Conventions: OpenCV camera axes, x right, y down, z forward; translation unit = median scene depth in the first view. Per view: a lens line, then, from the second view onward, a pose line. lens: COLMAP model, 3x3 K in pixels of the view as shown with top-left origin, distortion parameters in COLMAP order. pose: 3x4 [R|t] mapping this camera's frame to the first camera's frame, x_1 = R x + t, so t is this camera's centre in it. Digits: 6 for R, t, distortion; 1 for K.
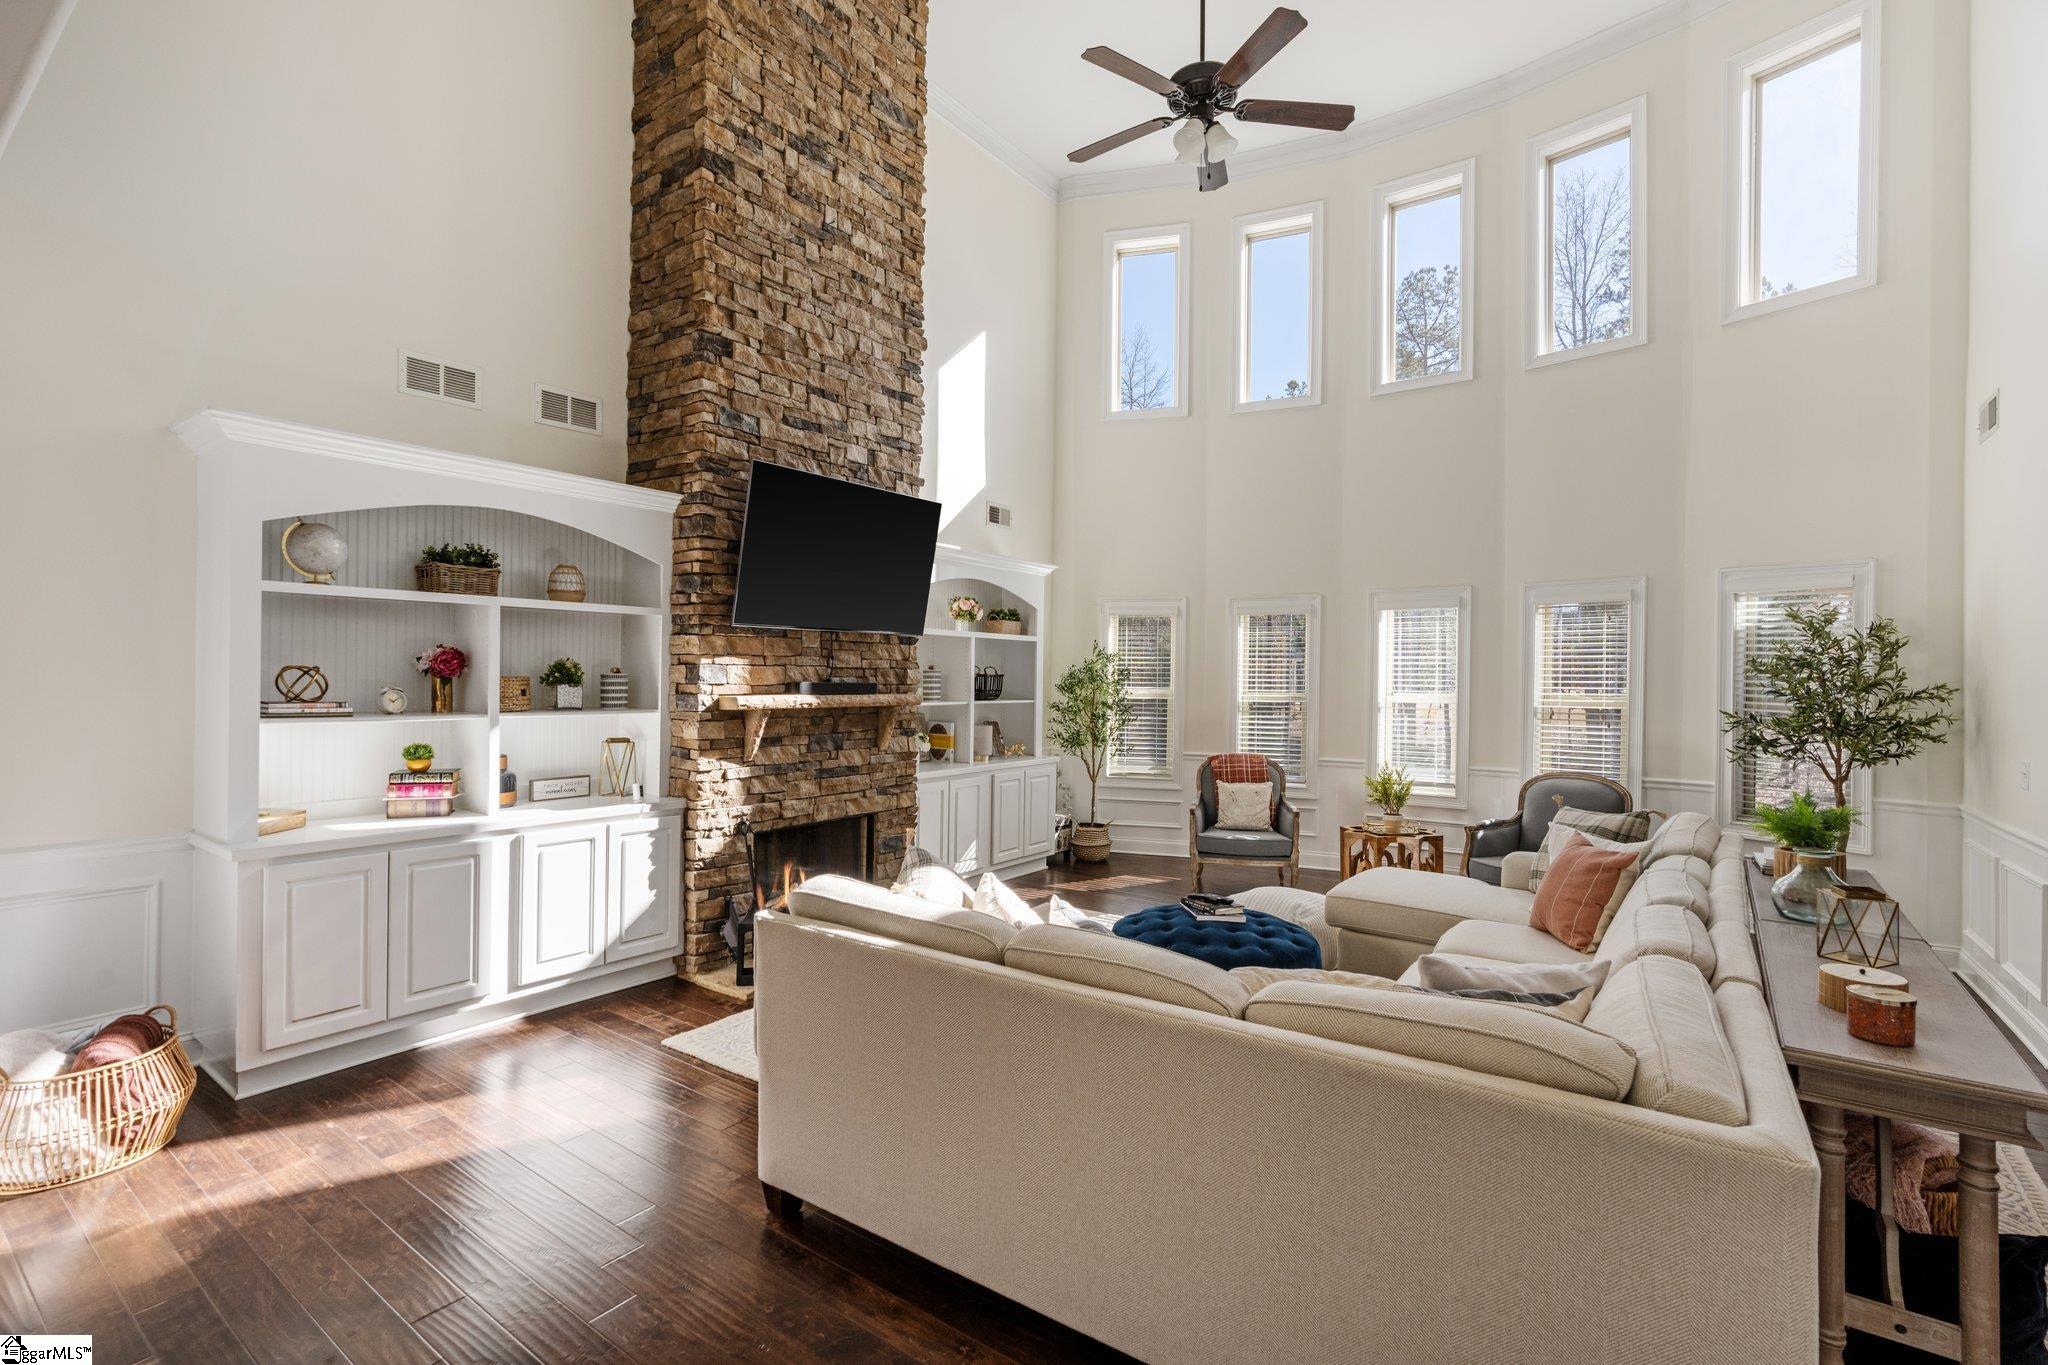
lens RADIAL K [[921.1, 0, 1021.1], [0, 921.1, 684.0], [0, 0, 1]] dist [0.002800, 0.000320]
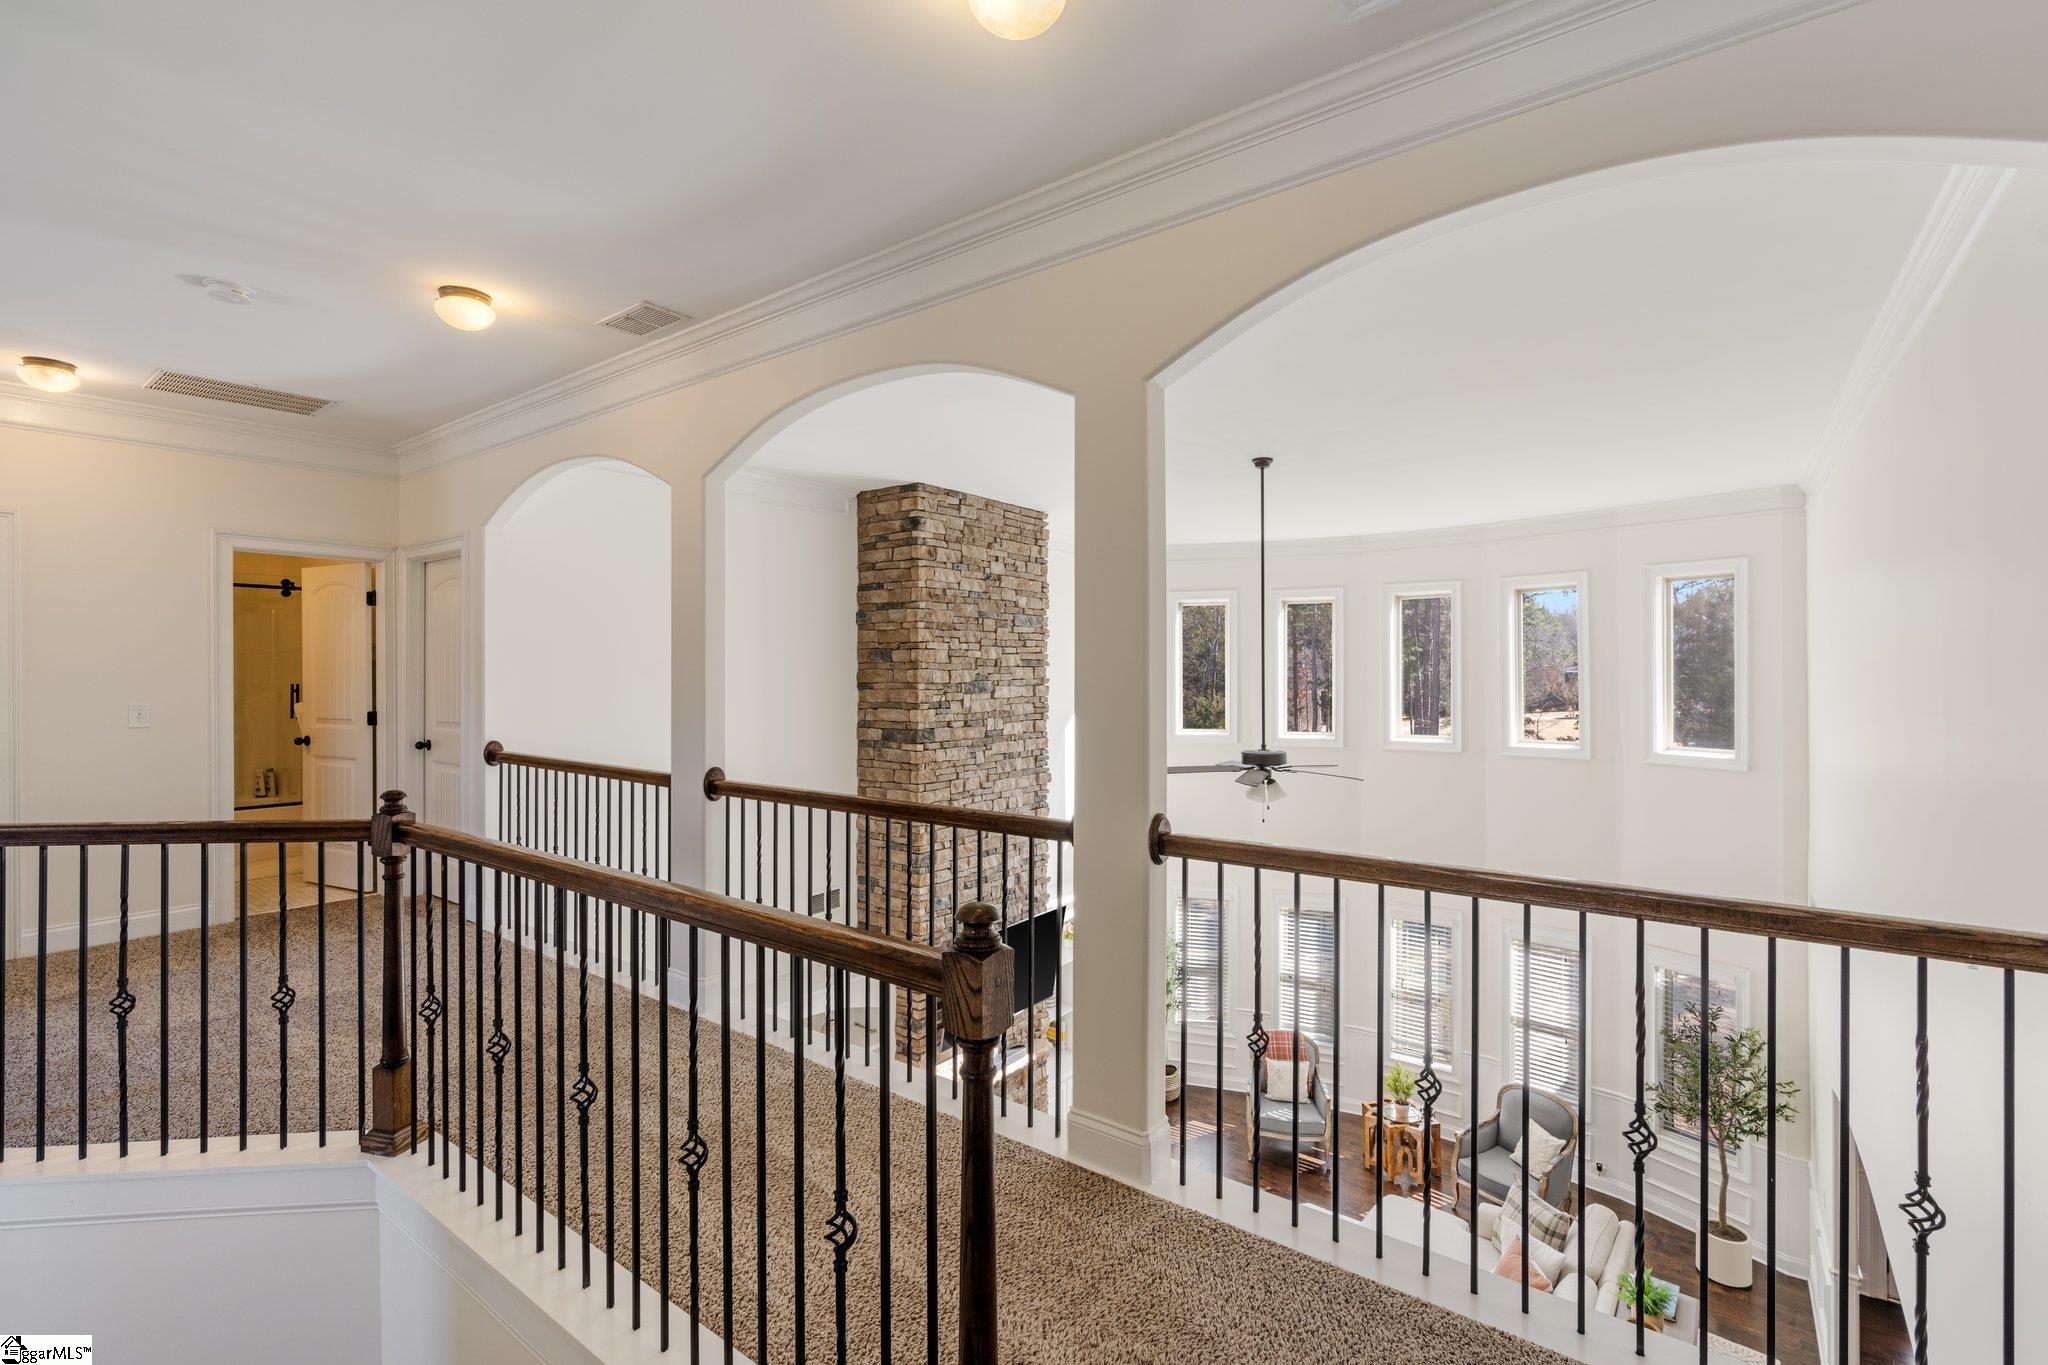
lens RADIAL K [[921.1, 0, 1022.6], [0, 921.1, 677.7], [0, 0, 1]] dist [0.002800, 0.000320]
pose [[0.999710, -0.012427, -0.020651, -0.116324], [0.012550, 0.999904, 0.005828, -0.534090], [0.020577, -0.006085, 0.999770, -0.362616]]
